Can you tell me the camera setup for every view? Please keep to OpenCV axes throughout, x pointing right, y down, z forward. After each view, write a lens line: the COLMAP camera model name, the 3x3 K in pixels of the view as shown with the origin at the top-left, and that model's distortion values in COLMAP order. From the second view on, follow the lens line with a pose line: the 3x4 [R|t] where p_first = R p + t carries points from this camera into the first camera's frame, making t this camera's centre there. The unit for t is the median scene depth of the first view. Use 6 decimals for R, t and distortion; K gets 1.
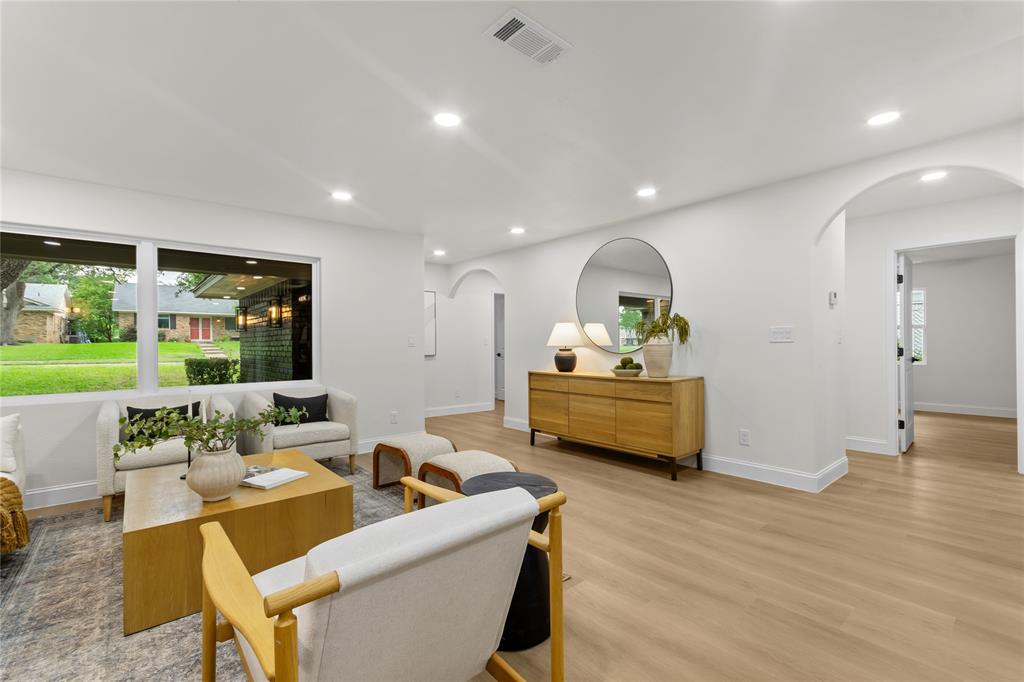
lens RADIAL K [[451.9, 0, 513.7], [0, 451.9, 343.9], [0, 0, 1]] dist [0.000547, -0.000402]
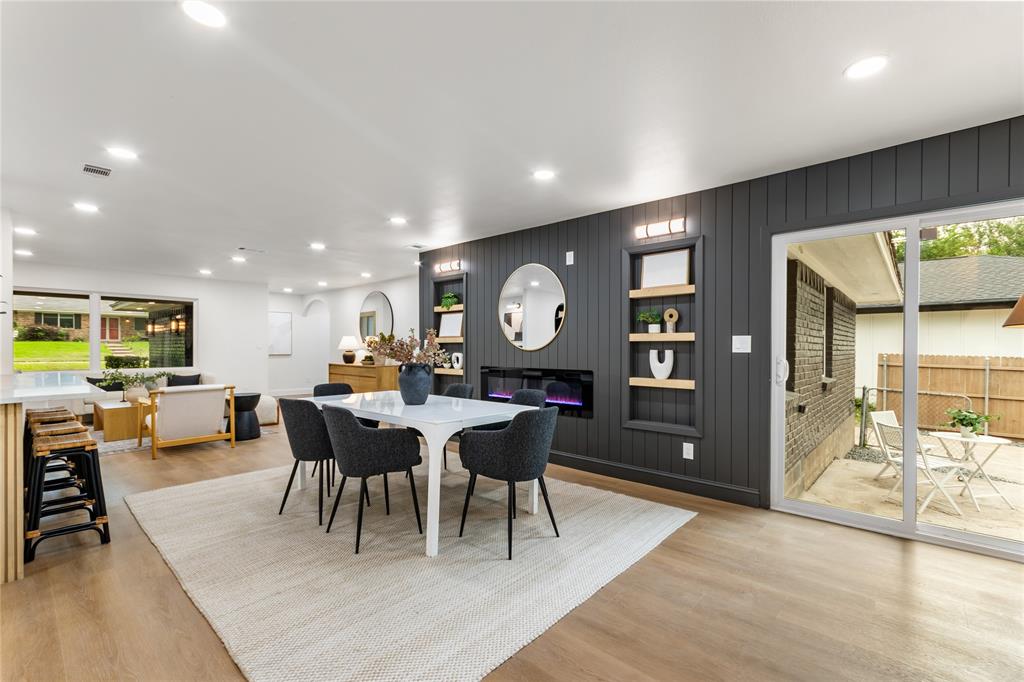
lens RADIAL K [[451.9, 0, 513.7], [0, 451.9, 343.9], [0, 0, 1]] dist [0.000547, -0.000402]
pose [[0.991247, 0.011149, 0.131547, 0.570651], [-0.010211, 0.999917, -0.007803, -0.009210], [-0.131623, 0.006392, 0.991279, -0.928301]]
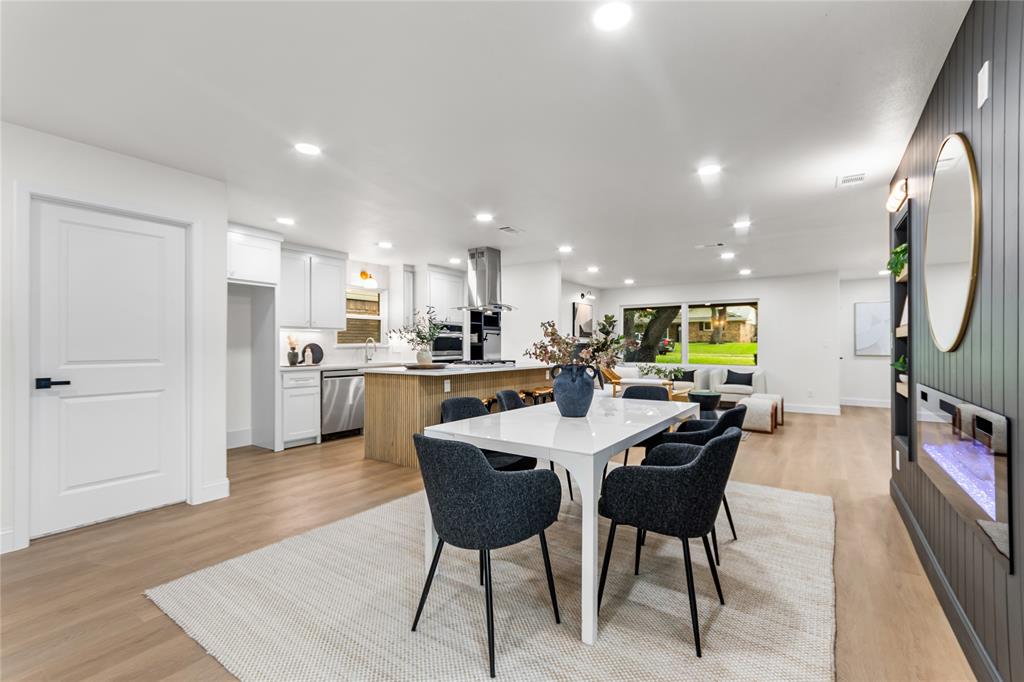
lens RADIAL K [[448.7, 0, 512.9], [0, 448.7, 347.9], [0, 0, 1]] dist [0.003239, -0.000148]
pose [[0.254989, 0.013612, -0.966848, 1.043630], [-0.002844, 0.999907, 0.013328, -0.011979], [0.966940, -0.000649, 0.255004, -0.409685]]
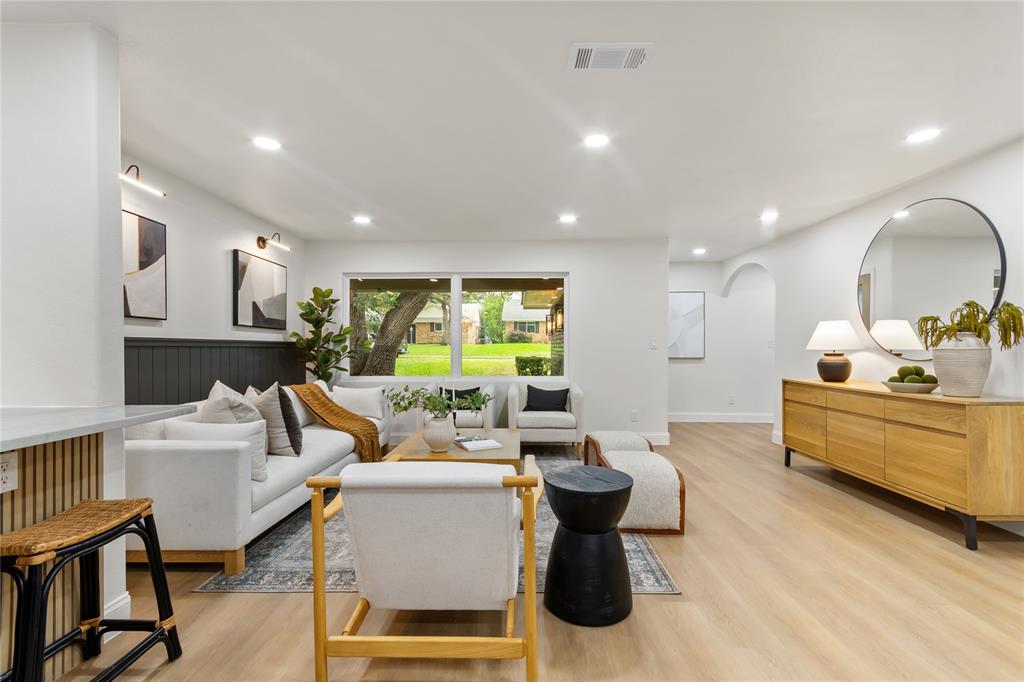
lens RADIAL K [[448.7, 0, 512.9], [0, 448.7, 347.9], [0, 0, 1]] dist [0.003239, -0.000148]
pose [[0.750542, 0.008430, -0.660770, 0.232970], [-0.005069, 0.999963, 0.006999, -0.001798], [0.660804, -0.001904, 0.750556, 0.030112]]
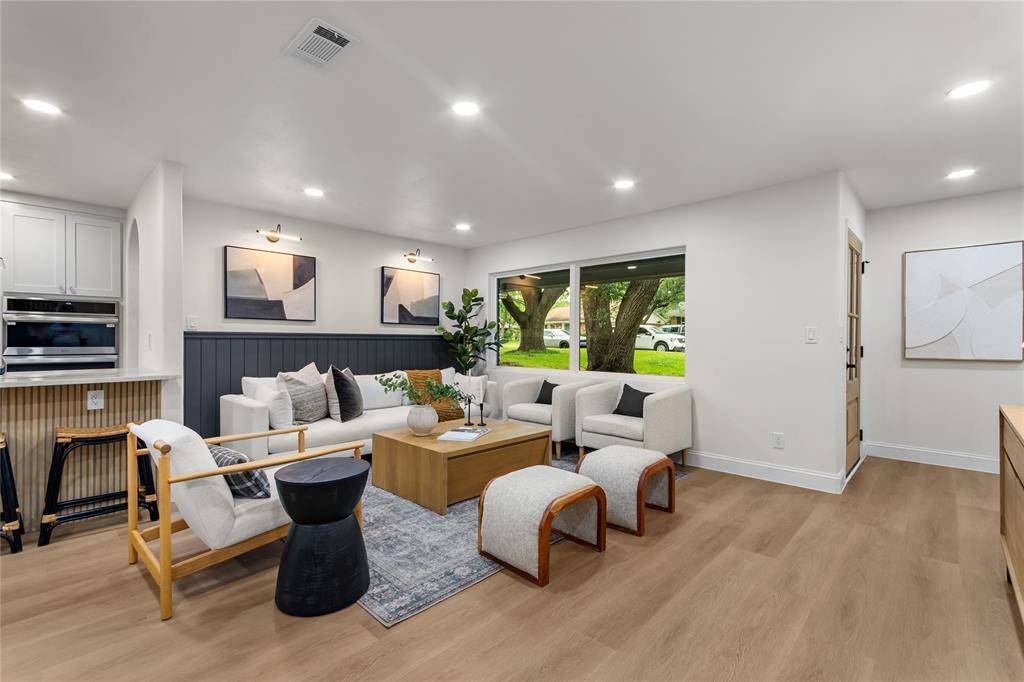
lens RADIAL K [[451.9, 0, 513.7], [0, 451.9, 343.9], [0, 0, 1]] dist [0.000547, -0.000402]
pose [[0.095004, 0.017272, -0.995327, 0.454570], [-0.002654, 0.999850, 0.017097, -0.003265], [0.995473, 0.001017, 0.095035, 0.548439]]
